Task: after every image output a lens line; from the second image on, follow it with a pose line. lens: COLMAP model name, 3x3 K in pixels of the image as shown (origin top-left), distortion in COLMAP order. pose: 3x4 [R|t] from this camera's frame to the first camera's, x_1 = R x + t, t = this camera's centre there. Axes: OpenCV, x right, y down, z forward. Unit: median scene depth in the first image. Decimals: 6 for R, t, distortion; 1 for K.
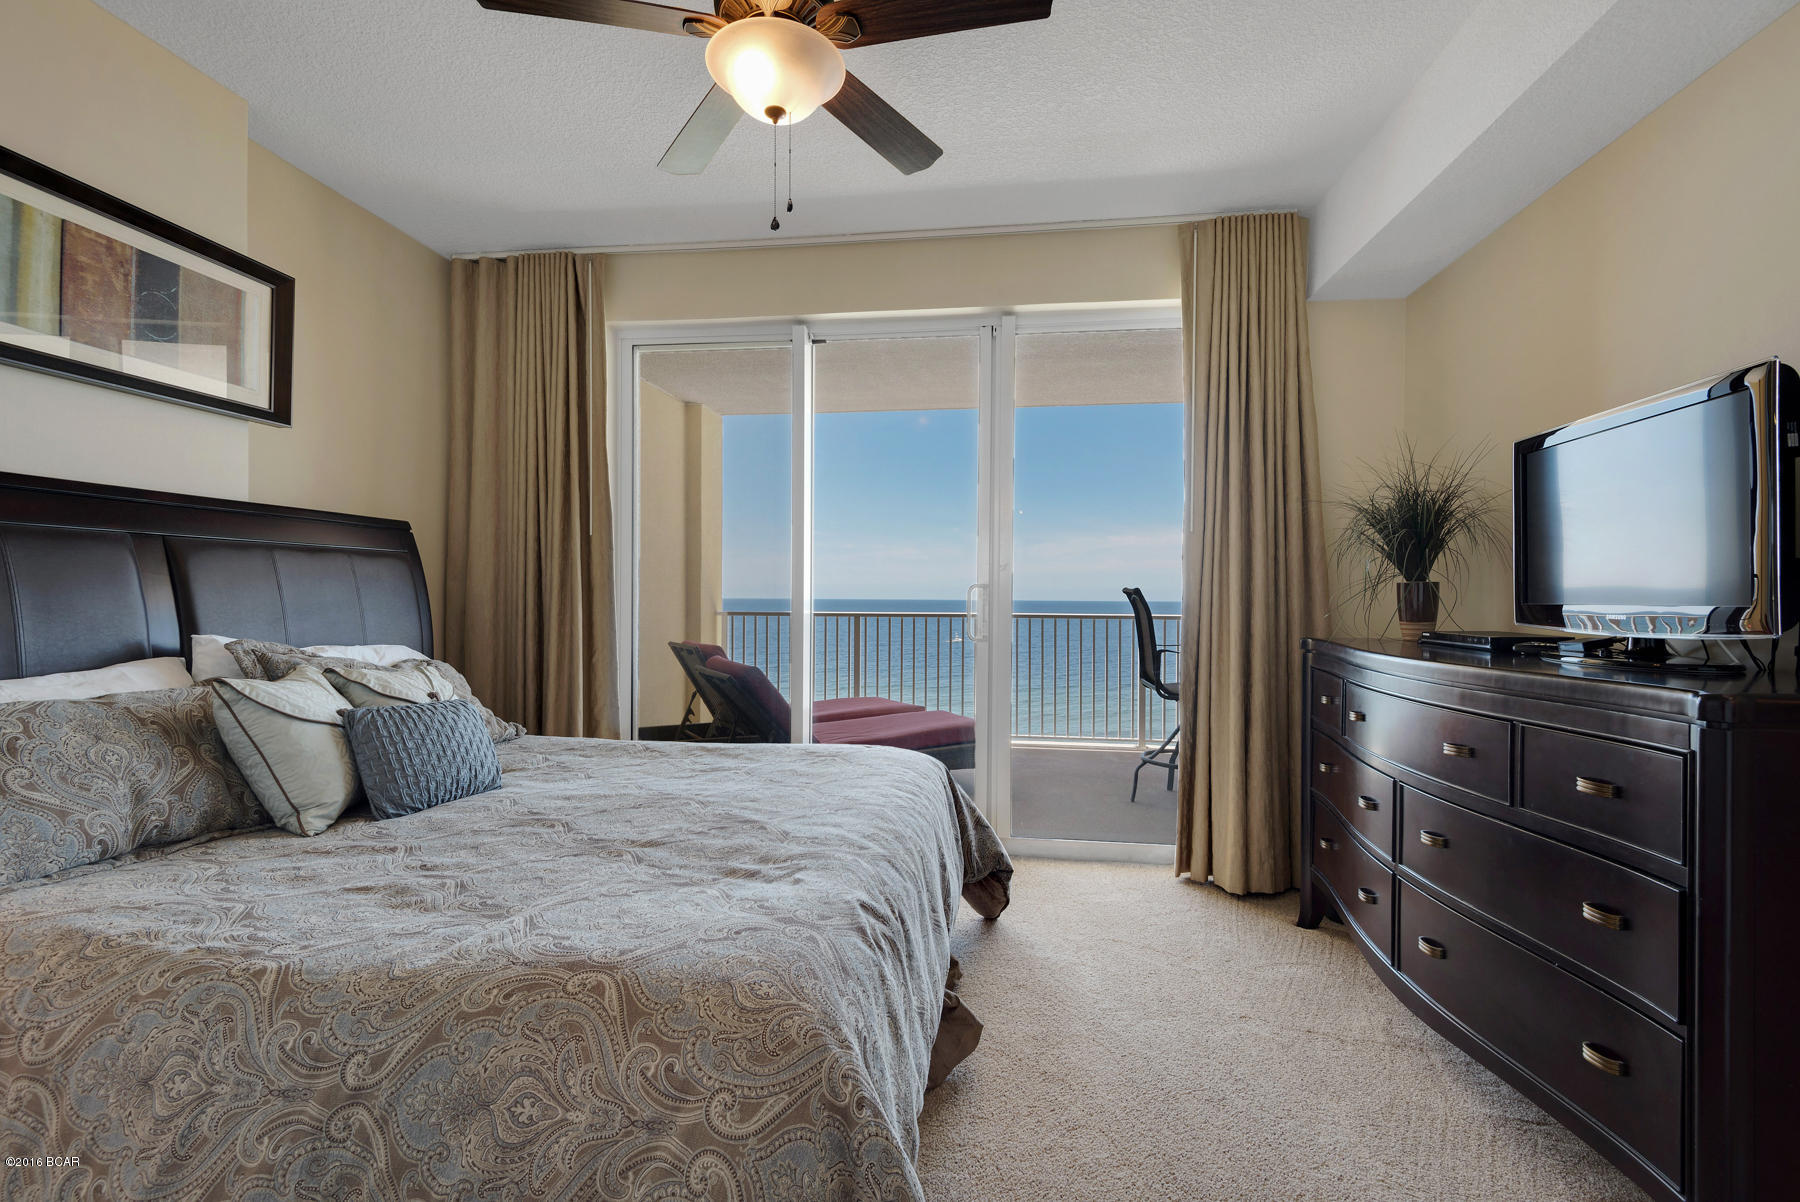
lens RADIAL K [[825.5, 0, 900.2], [0, 825.5, 590.9], [0, 0, 1]] dist [0.004975, -0.006054]
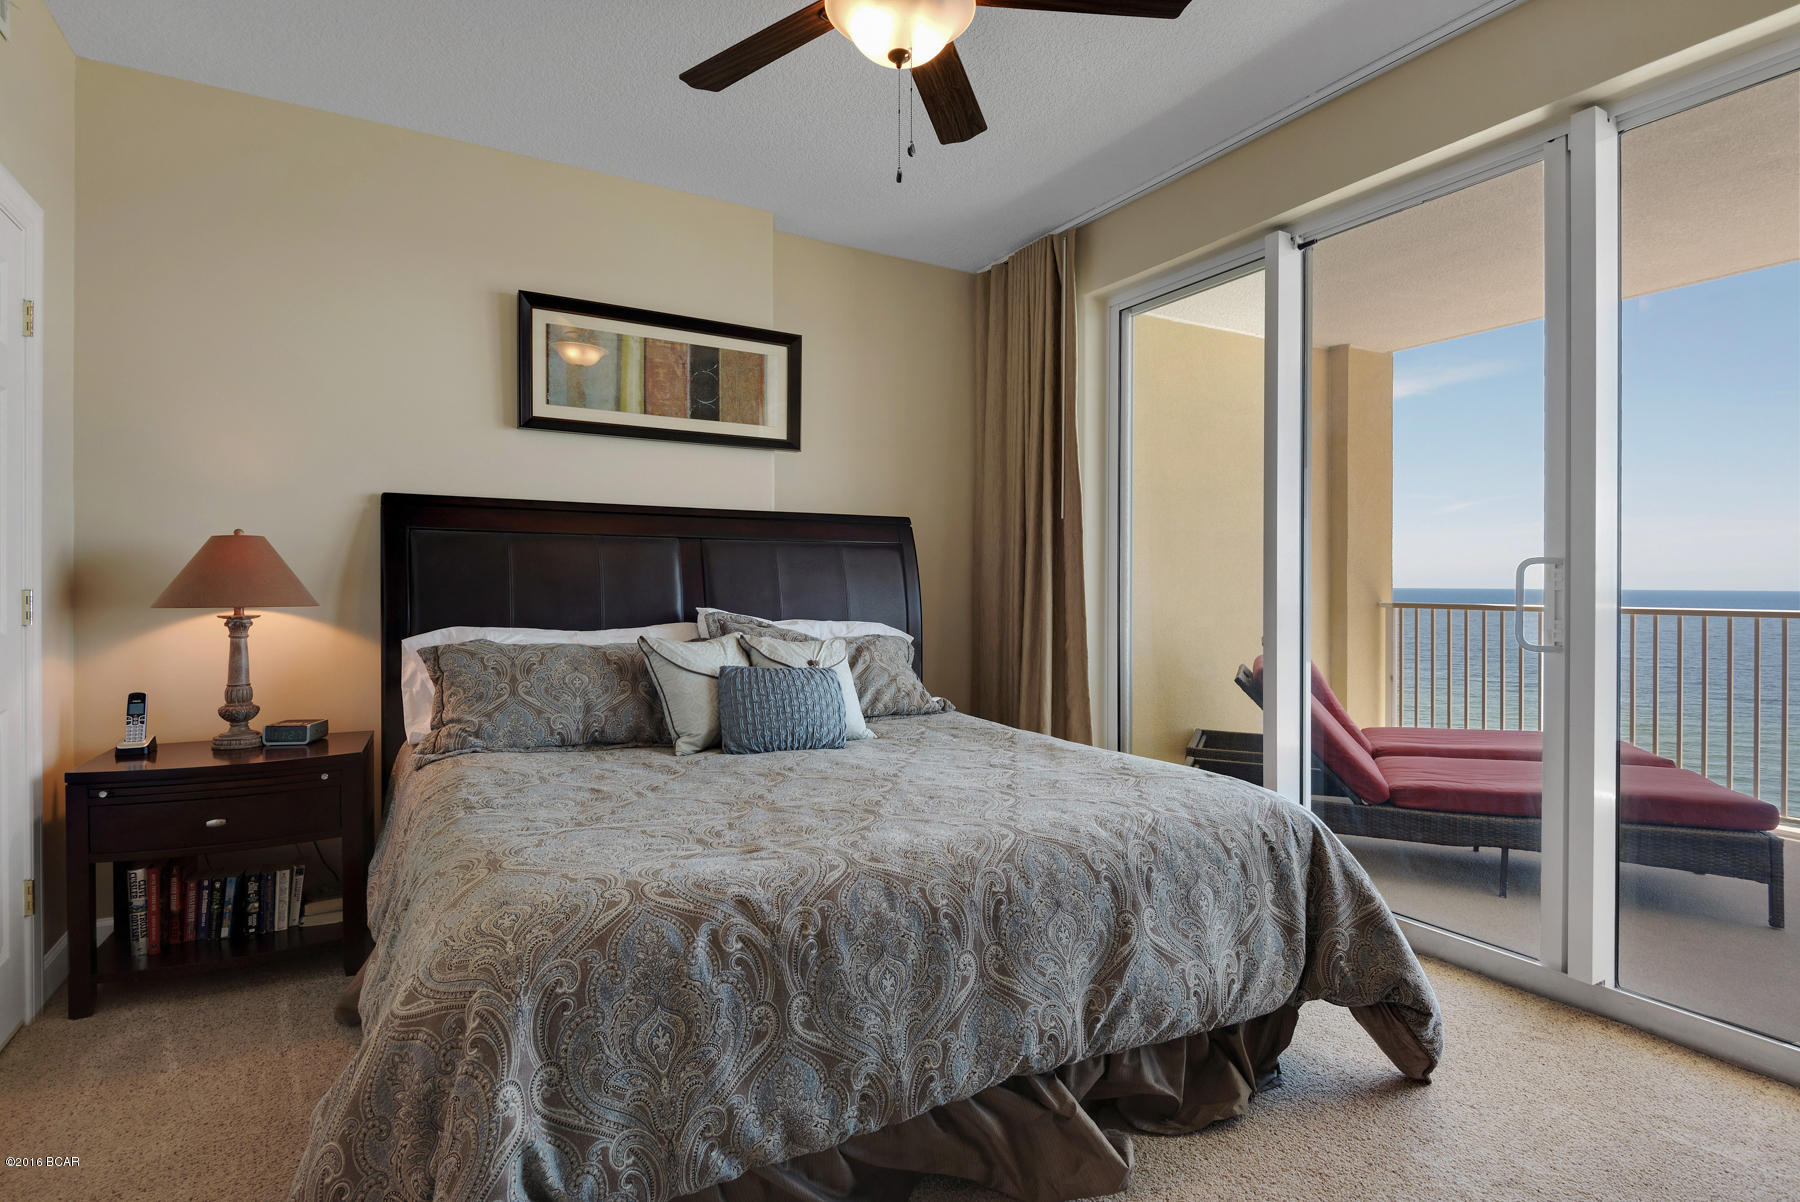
lens RADIAL K [[881.1, 0, 898.8], [0, 881.1, 589.5], [0, 0, 1]] dist [0.013999, -0.004256]
pose [[0.604487, 0.003201, -0.796609, 0.570706], [0.004656, 0.999961, 0.007551, 0.011537], [0.796602, -0.008273, 0.604448, 0.354766]]
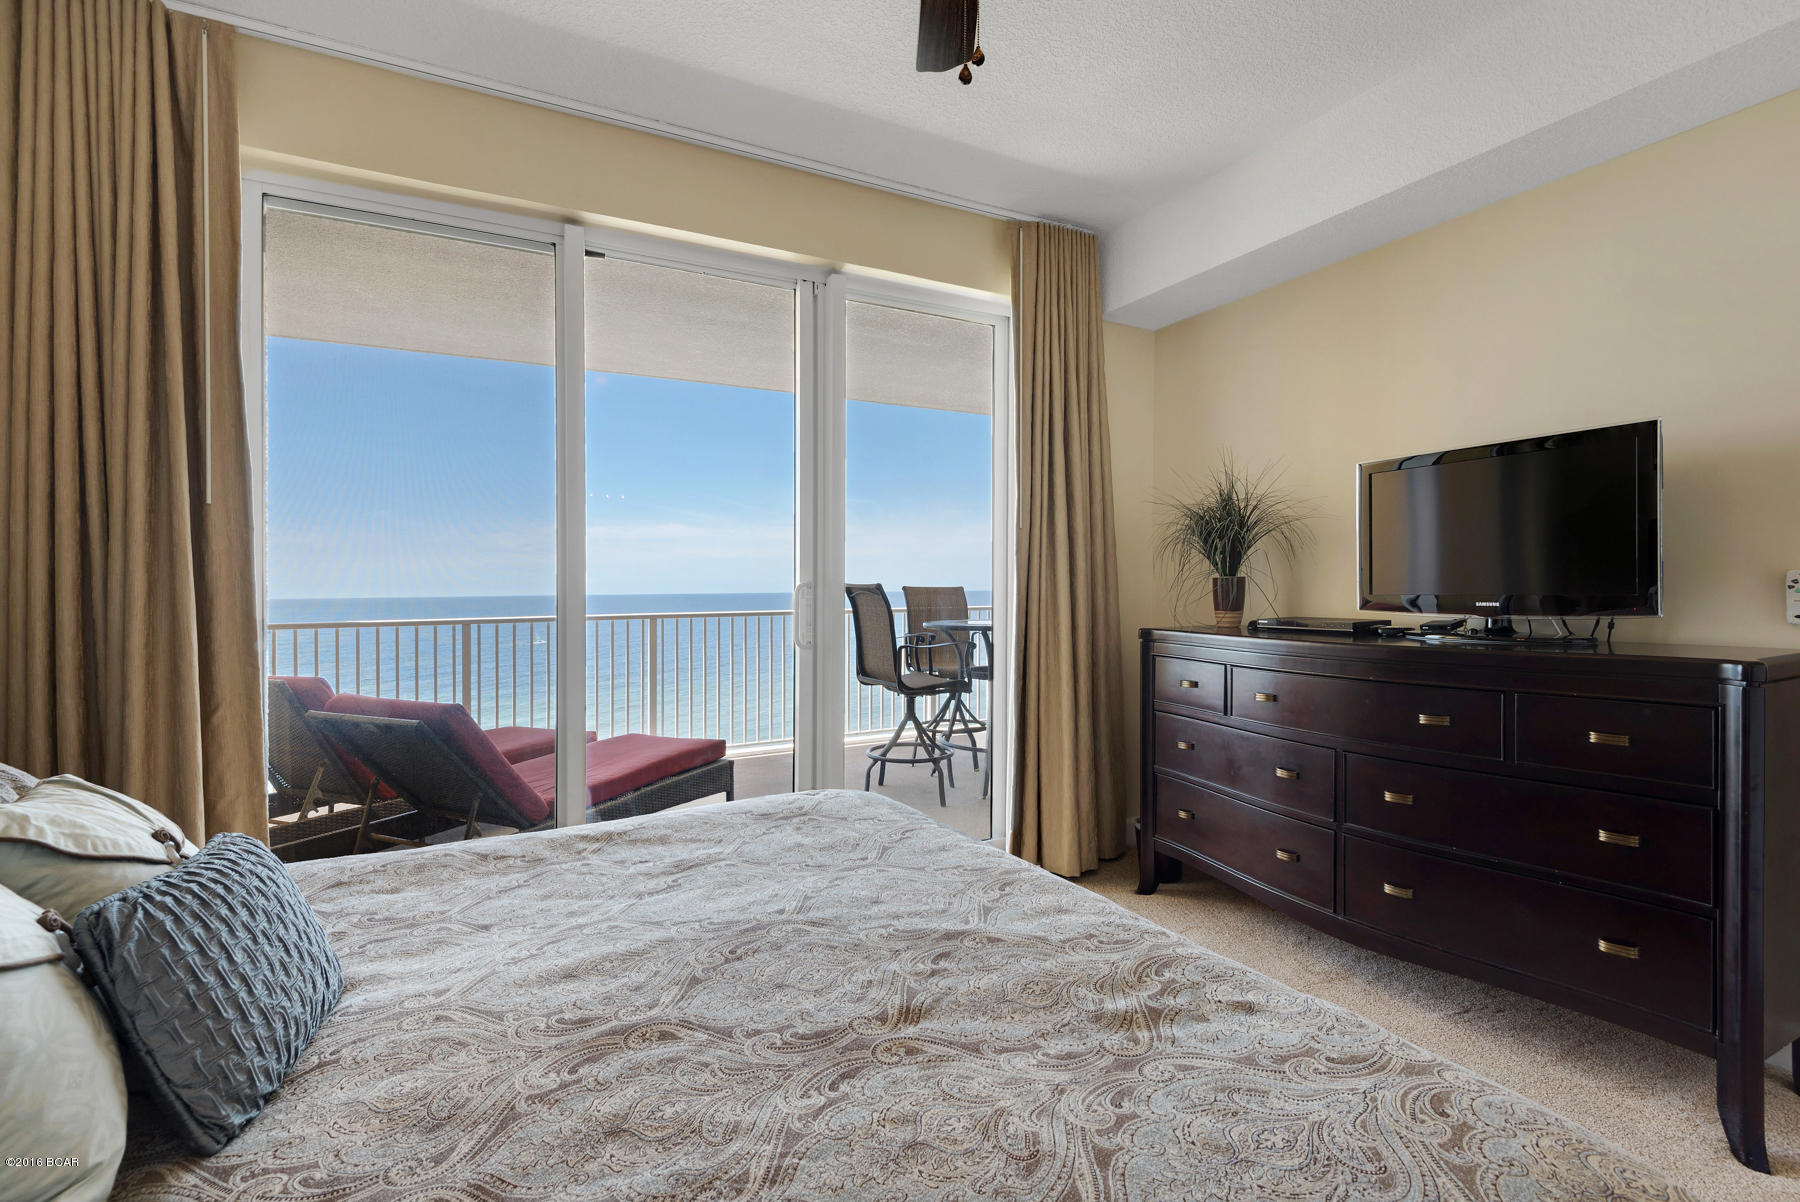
lens RADIAL K [[825.5, 0, 911.0], [0, 825.5, 591.5], [0, 0, 1]] dist [0.004975, -0.006054]
pose [[0.812194, -0.017515, 0.583125, -0.531942], [0.011942, 0.999839, 0.013398, -0.013874], [-0.583266, -0.003918, 0.812272, 0.405432]]
